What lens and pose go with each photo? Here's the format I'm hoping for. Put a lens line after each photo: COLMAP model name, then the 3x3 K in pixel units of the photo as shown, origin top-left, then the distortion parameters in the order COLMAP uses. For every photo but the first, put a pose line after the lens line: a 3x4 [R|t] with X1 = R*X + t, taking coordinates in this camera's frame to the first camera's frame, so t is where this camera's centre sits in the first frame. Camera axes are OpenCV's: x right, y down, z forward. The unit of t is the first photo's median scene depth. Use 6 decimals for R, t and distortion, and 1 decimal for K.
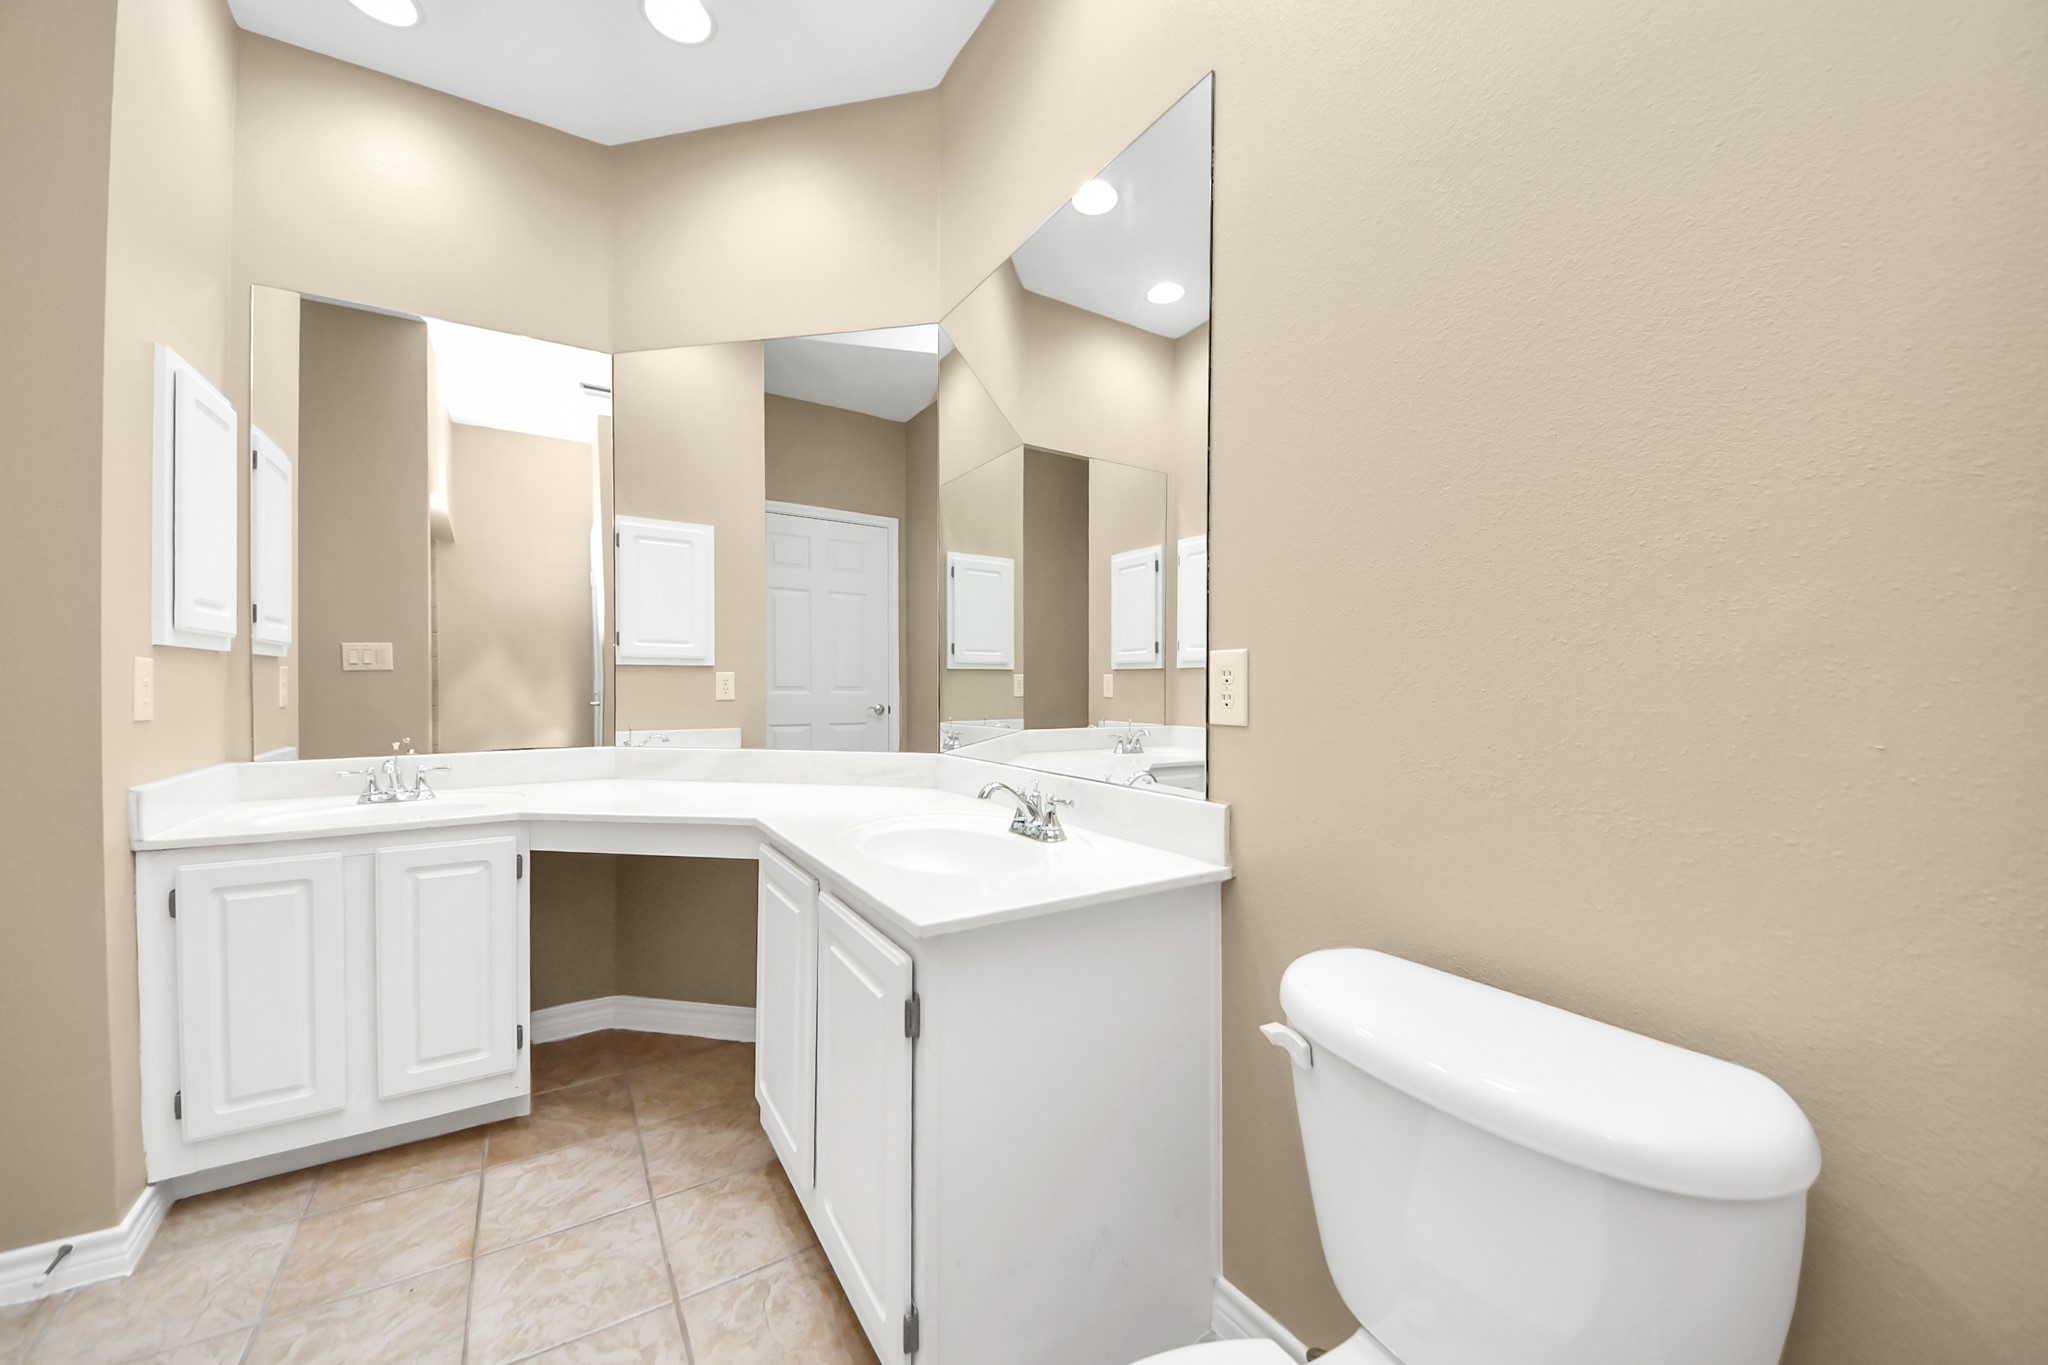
lens RADIAL K [[768.8, 0, 1024.7], [0, 768.8, 691.3], [0, 0, 1]] dist [-0.001360, -0.005896]
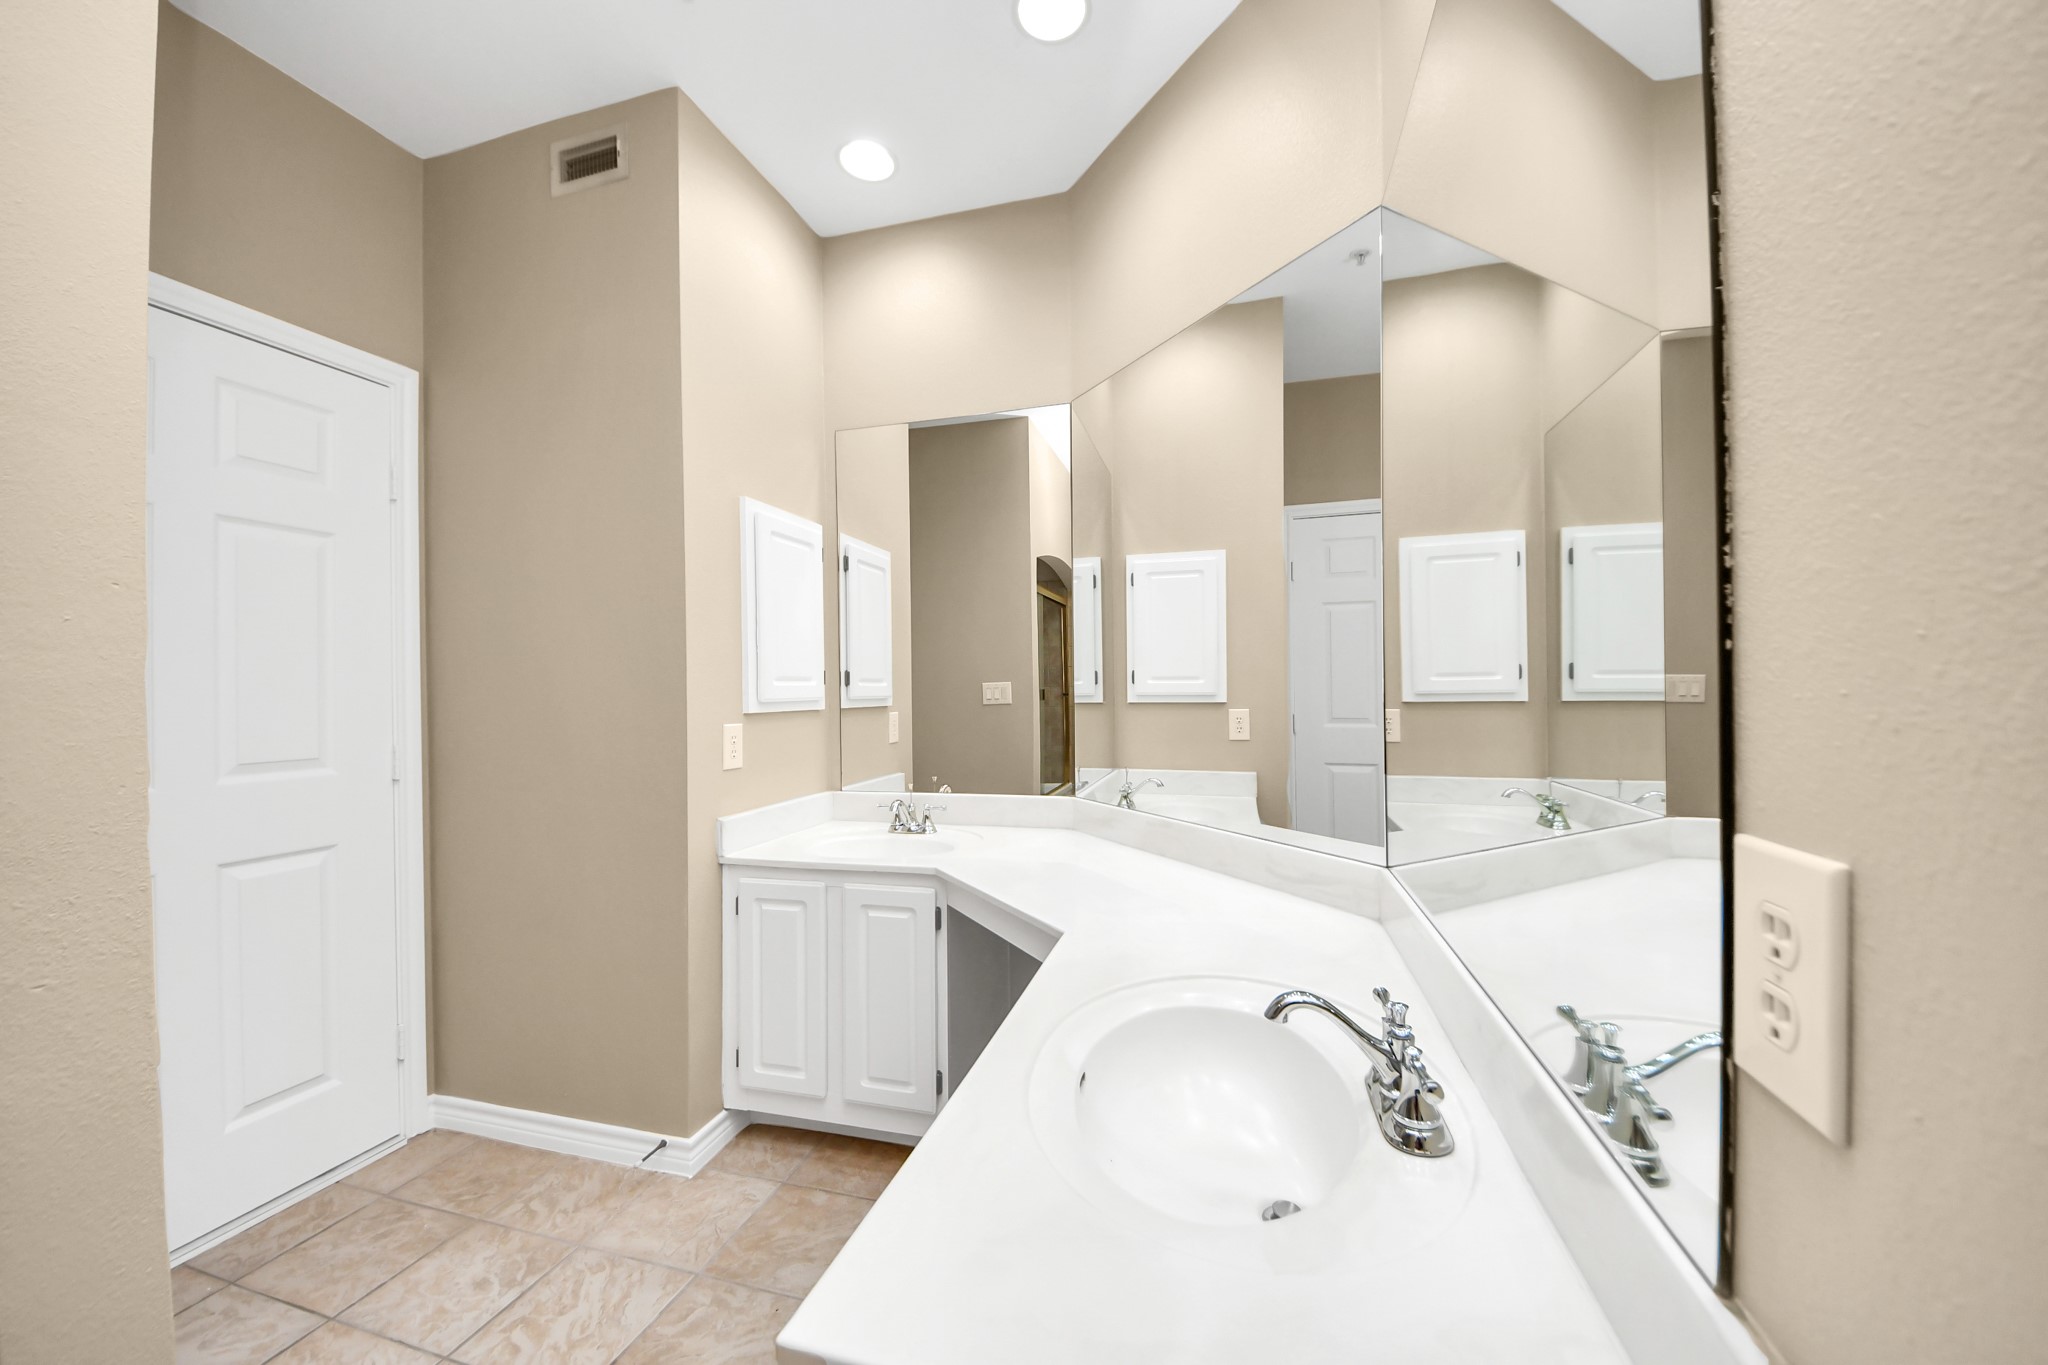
lens RADIAL K [[763.4, 0, 1021.4], [0, 763.4, 685.1], [0, 0, 1]] dist [0.001406, -0.000110]
pose [[0.655696, -0.018725, -0.754793, 0.216952], [0.009903, 0.999820, -0.016200, -0.075563], [0.754960, 0.003147, 0.655763, 0.415887]]
